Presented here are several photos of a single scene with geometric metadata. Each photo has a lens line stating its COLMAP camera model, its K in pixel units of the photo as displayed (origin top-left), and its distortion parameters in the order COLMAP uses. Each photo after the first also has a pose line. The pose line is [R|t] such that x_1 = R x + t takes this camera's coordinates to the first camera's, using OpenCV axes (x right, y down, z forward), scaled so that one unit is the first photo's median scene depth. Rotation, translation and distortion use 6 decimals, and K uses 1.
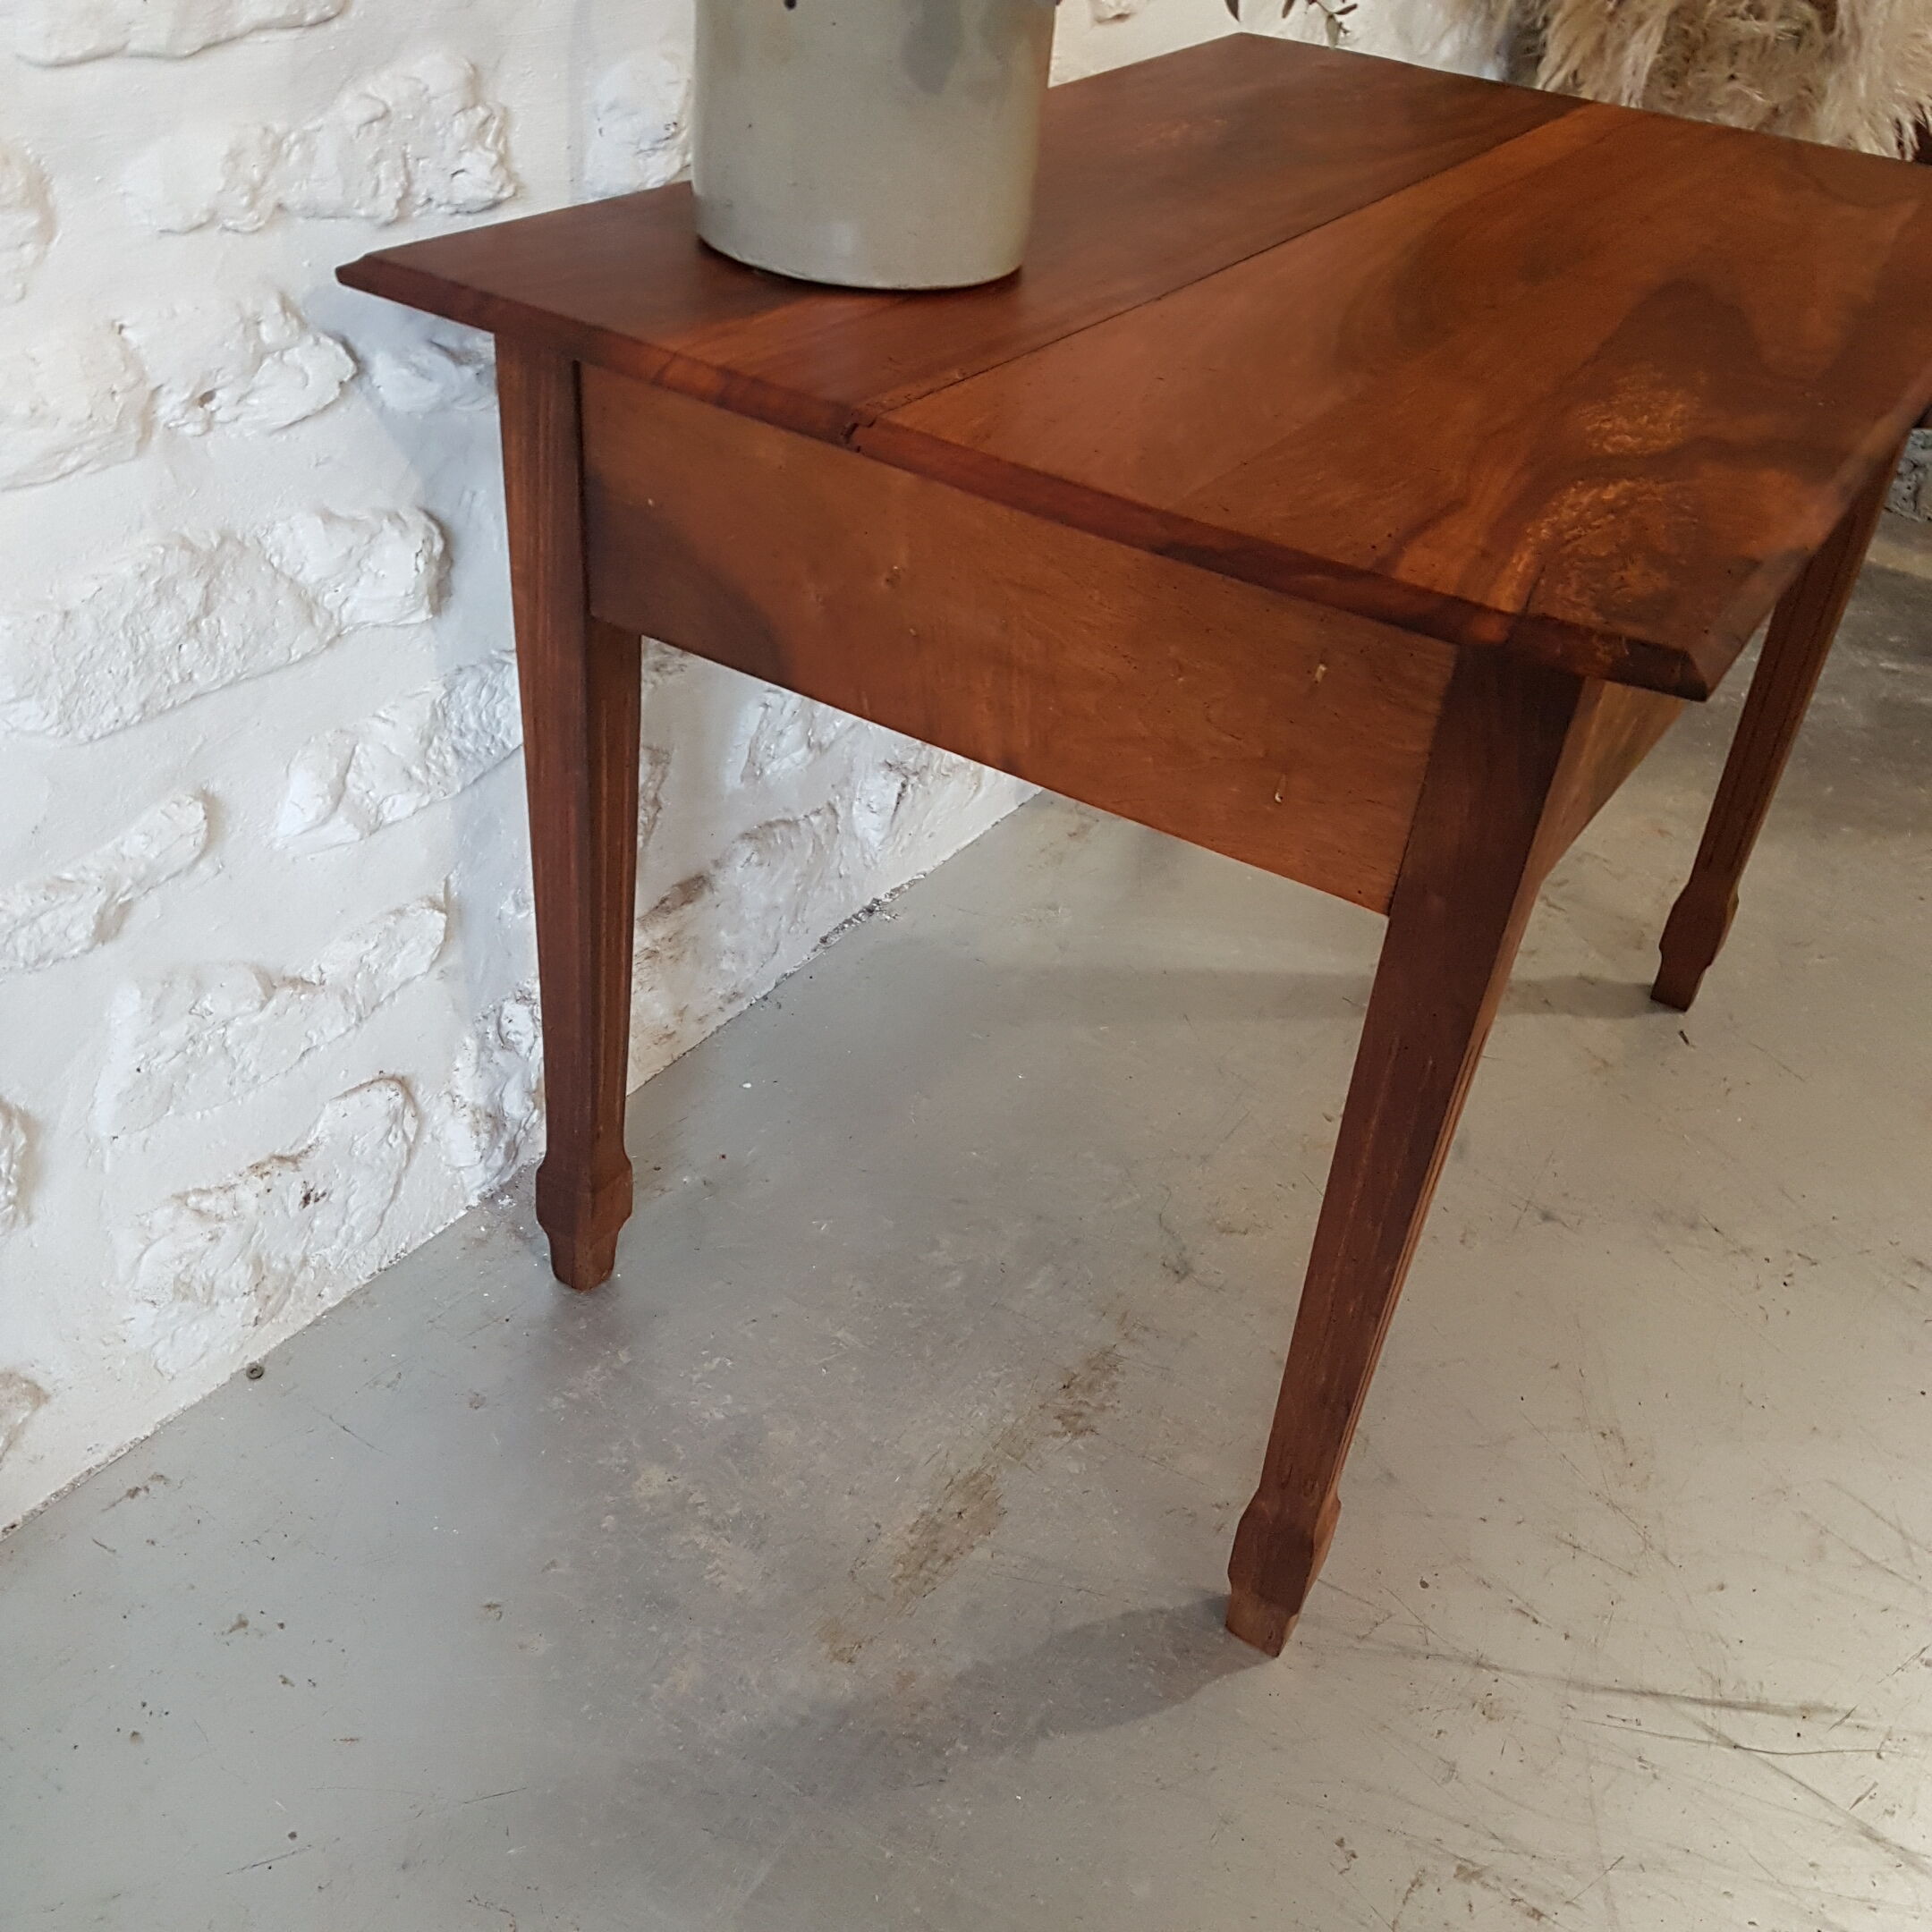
lens RADIAL K [[1933.1, 0, 964.1], [0, 1933.1, 991.4], [0, 0, 1]] dist [0.348092, -0.815198]
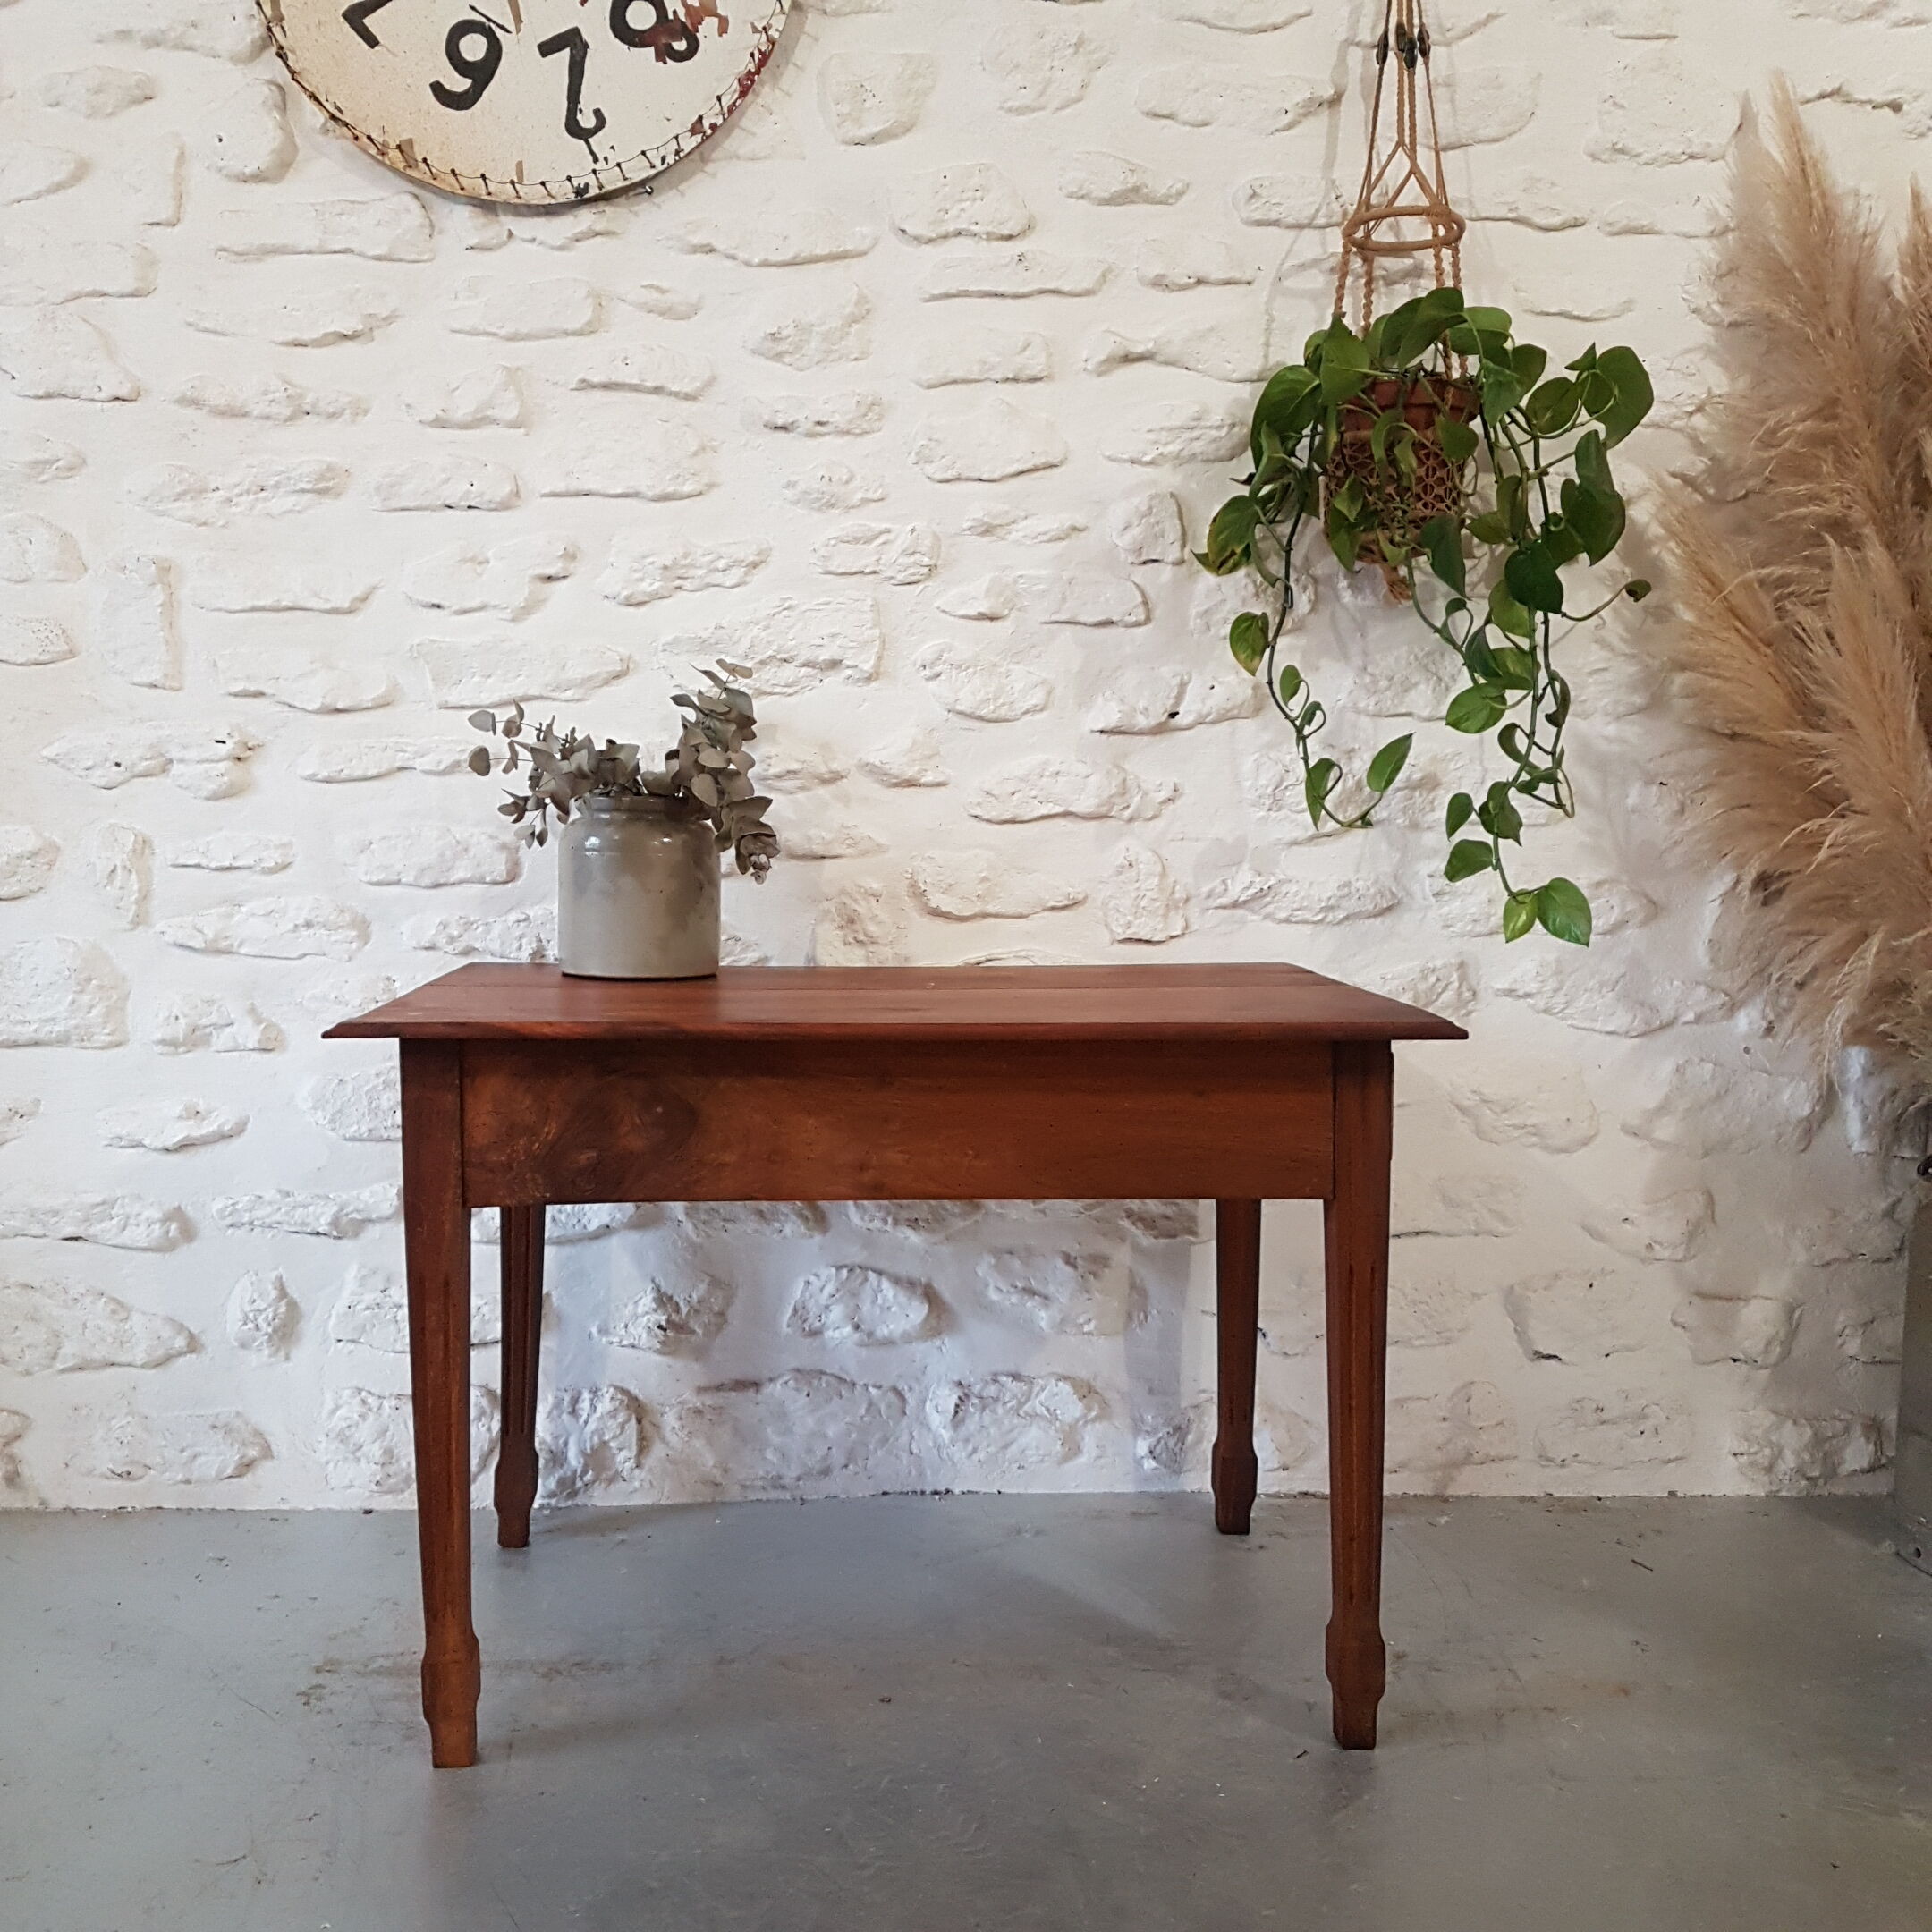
lens RADIAL K [[1933.1, 0, 964.1], [0, 1933.1, 991.4], [0, 0, 1]] dist [0.348092, -0.815198]
pose [[0.582728, -0.006408, -0.812642, 1.632971], [-0.432148, 0.844422, -0.316543, 0.136229], [0.688241, 0.535640, 0.489299, 0.197818]]
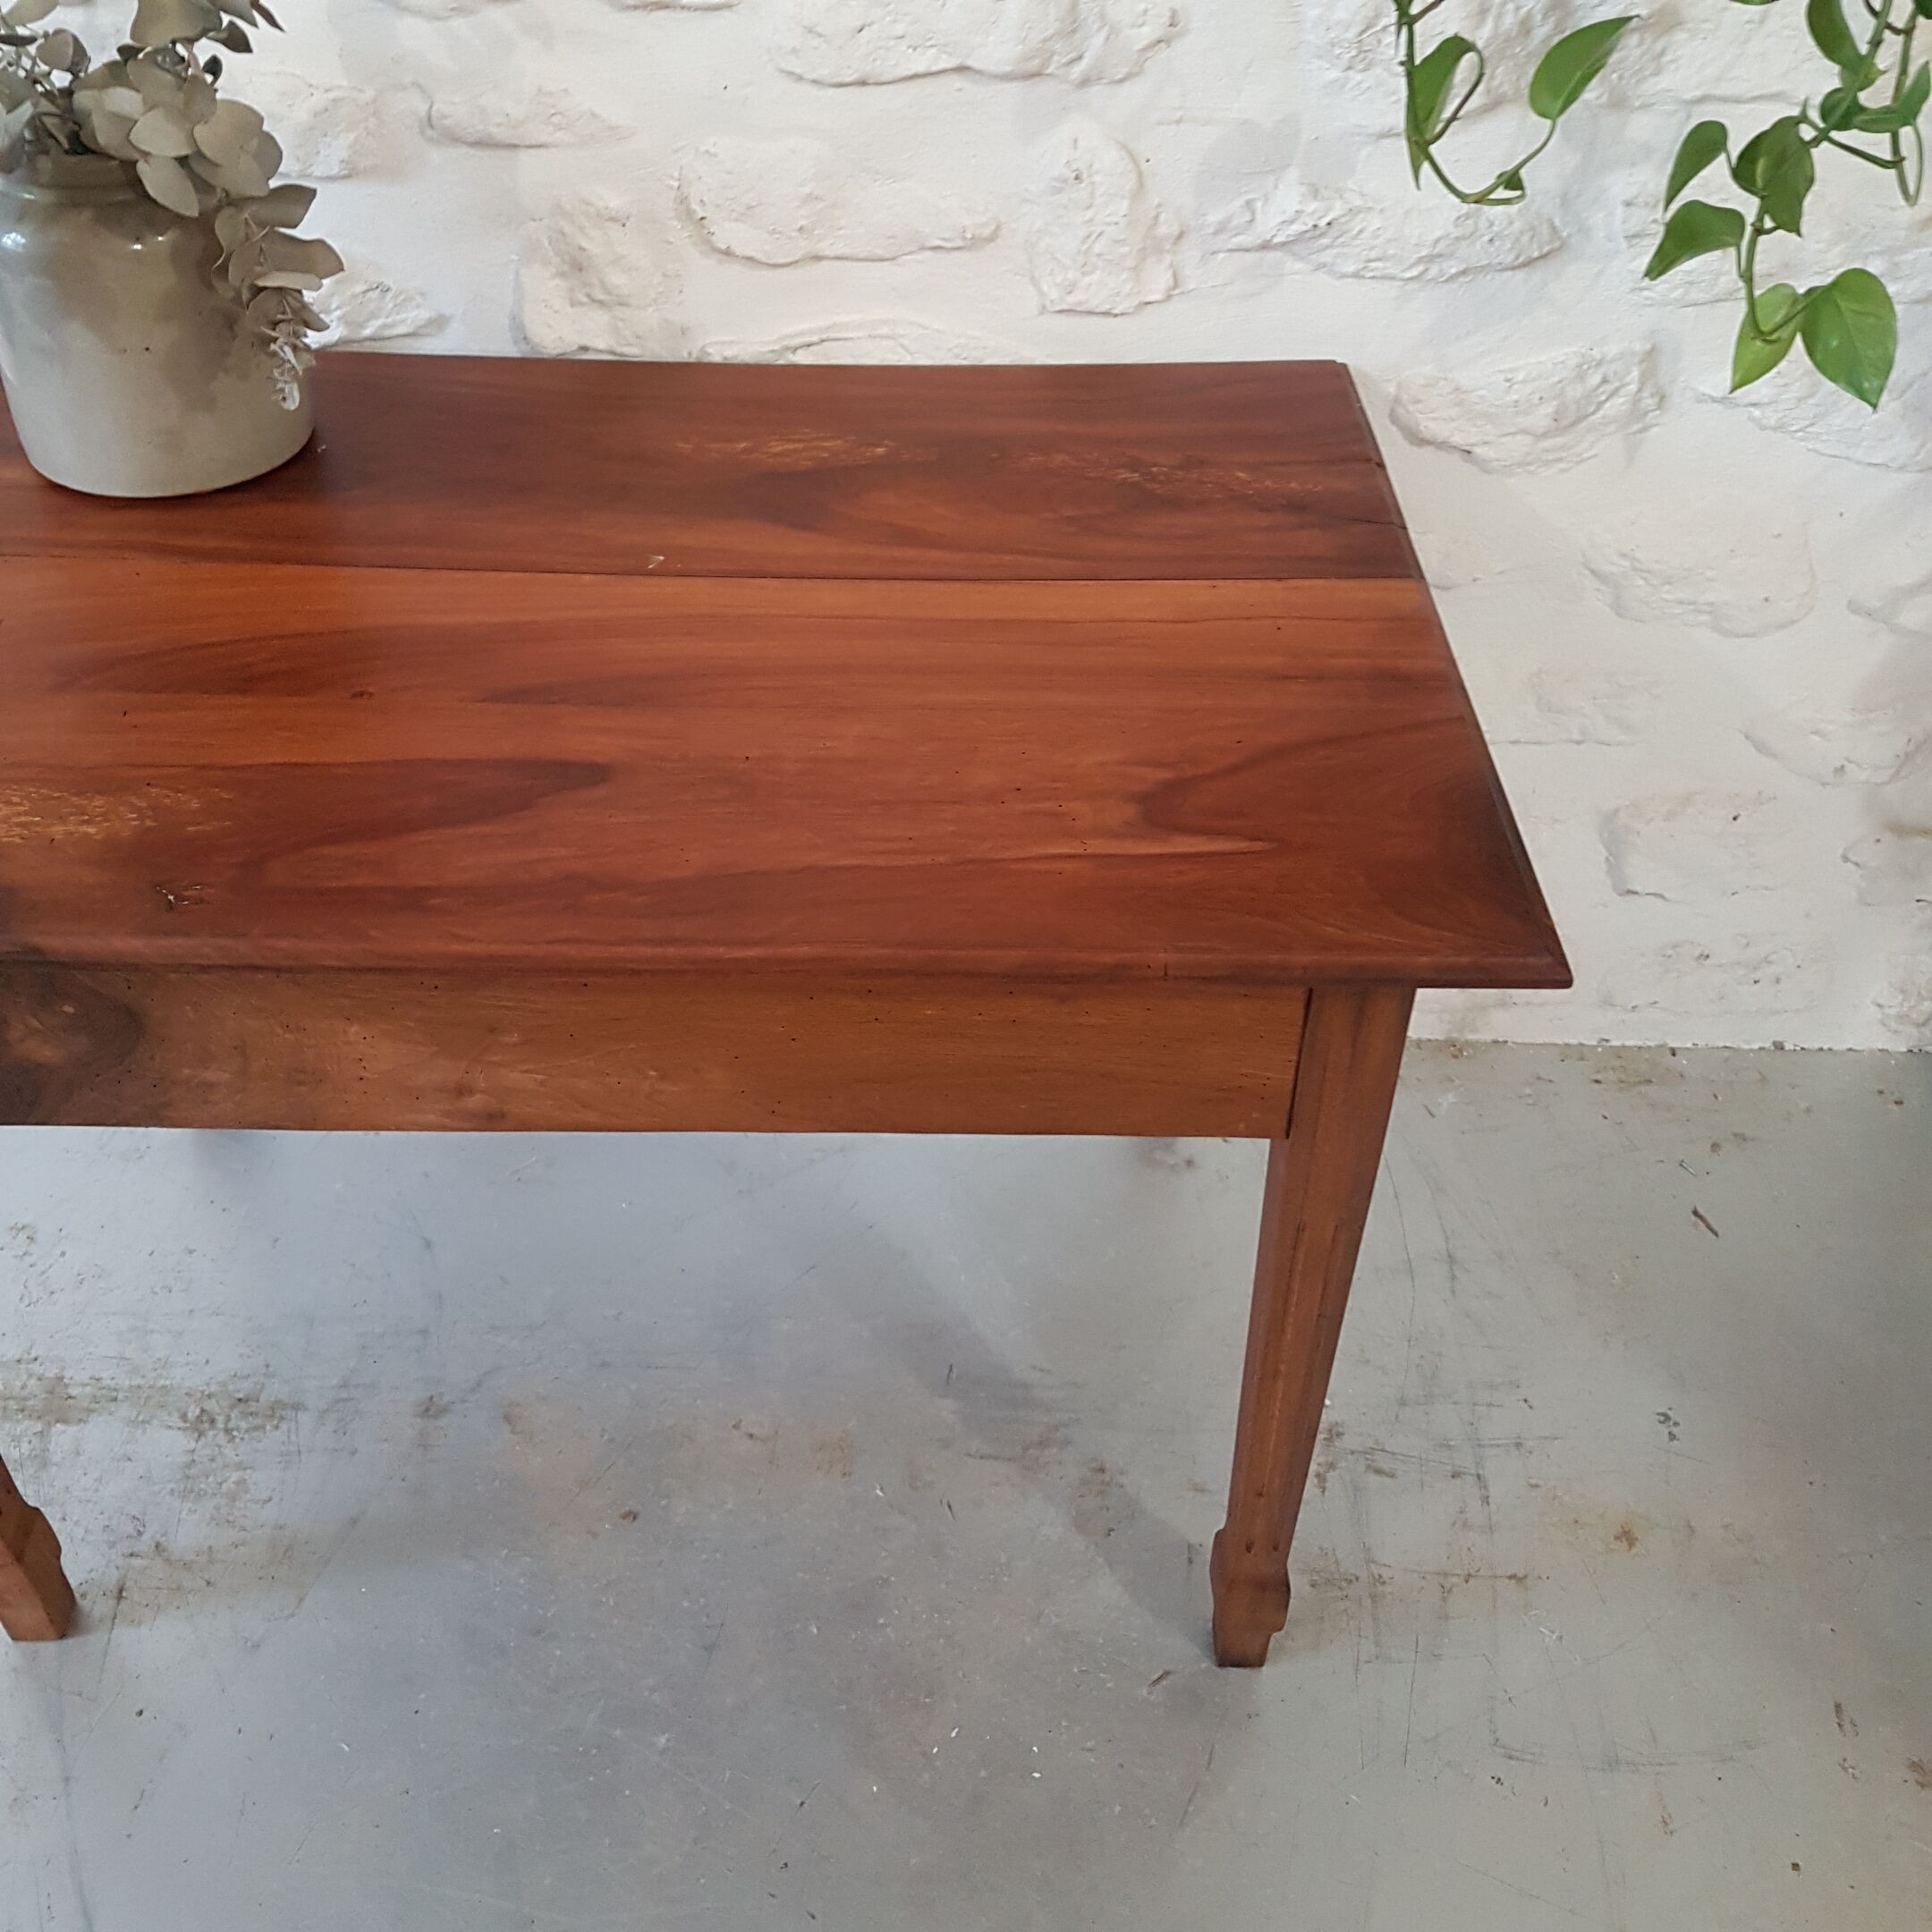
lens RADIAL K [[1950.0, 0, 927.2], [0, 1950.0, 948.6], [0, 0, 1]] dist [0.274667, -0.514129]
pose [[0.523961, 0.480830, -0.703042, 1.062489], [-0.462718, 0.853680, 0.239002, -0.540893], [0.715092, 0.200082, 0.669784, 0.497748]]
